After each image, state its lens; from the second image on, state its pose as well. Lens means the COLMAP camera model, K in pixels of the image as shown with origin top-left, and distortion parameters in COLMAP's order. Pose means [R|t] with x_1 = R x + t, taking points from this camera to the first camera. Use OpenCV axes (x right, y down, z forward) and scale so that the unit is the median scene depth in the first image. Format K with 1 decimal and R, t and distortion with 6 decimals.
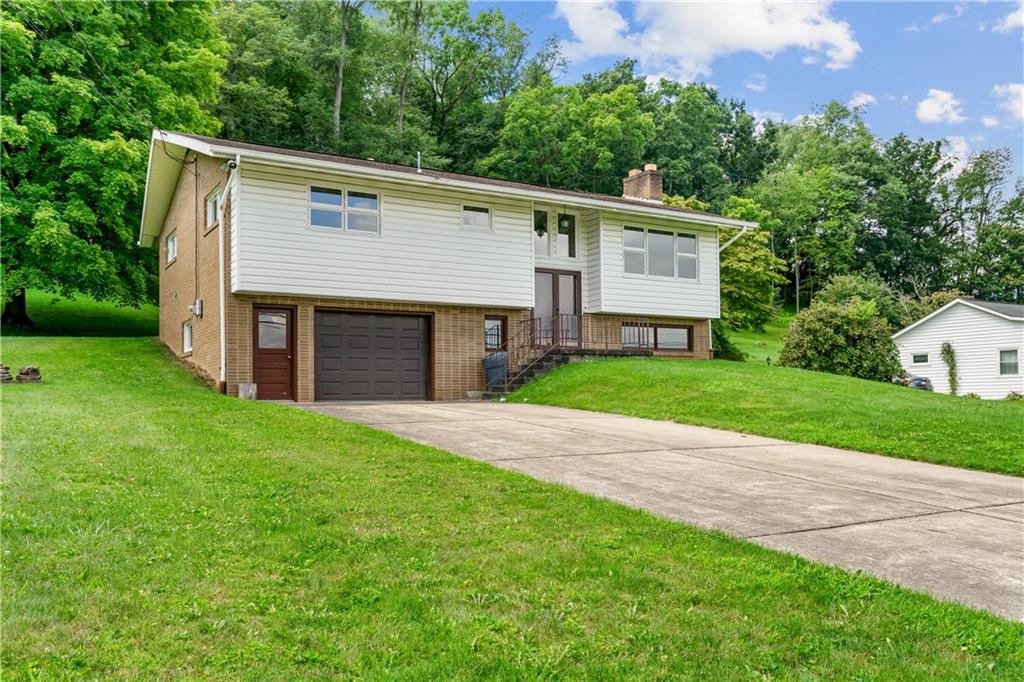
lens RADIAL K [[817.4, 0, 511.5], [0, 817.4, 344.3], [0, 0, 1]] dist [-0.005528, -0.005972]
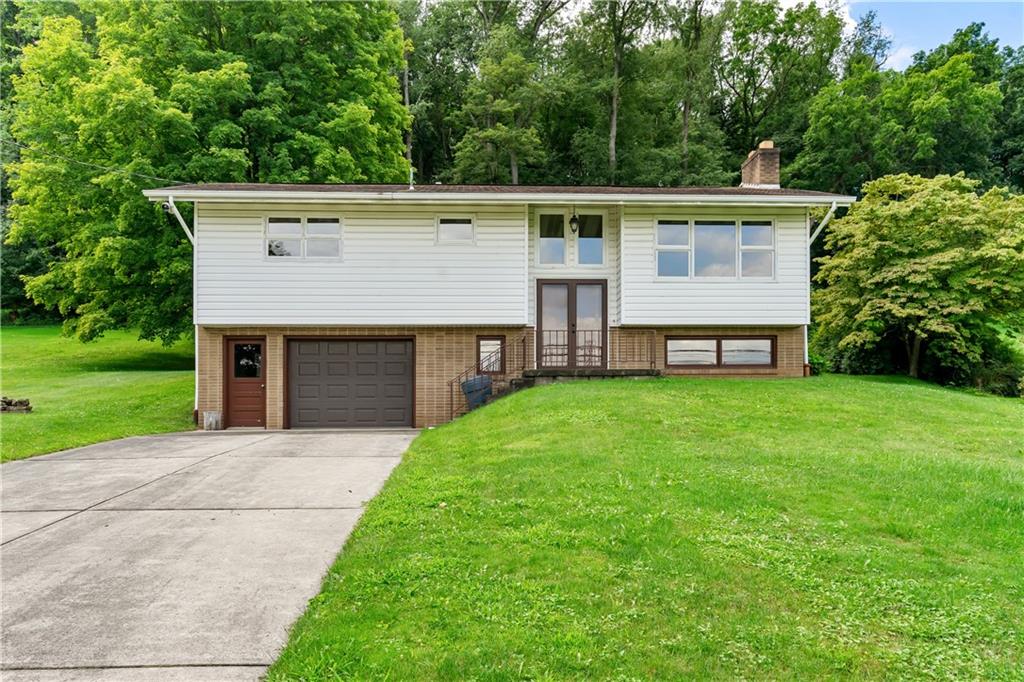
lens RADIAL K [[761.3, 0, 513.5], [0, 761.3, 385.3], [0, 0, 1]] dist [-0.003102, -0.000502]
pose [[0.882878, -0.016825, -0.469300, 0.374682], [0.029243, 0.999388, 0.019184, 0.004747], [0.468691, -0.030661, 0.882830, 0.240441]]
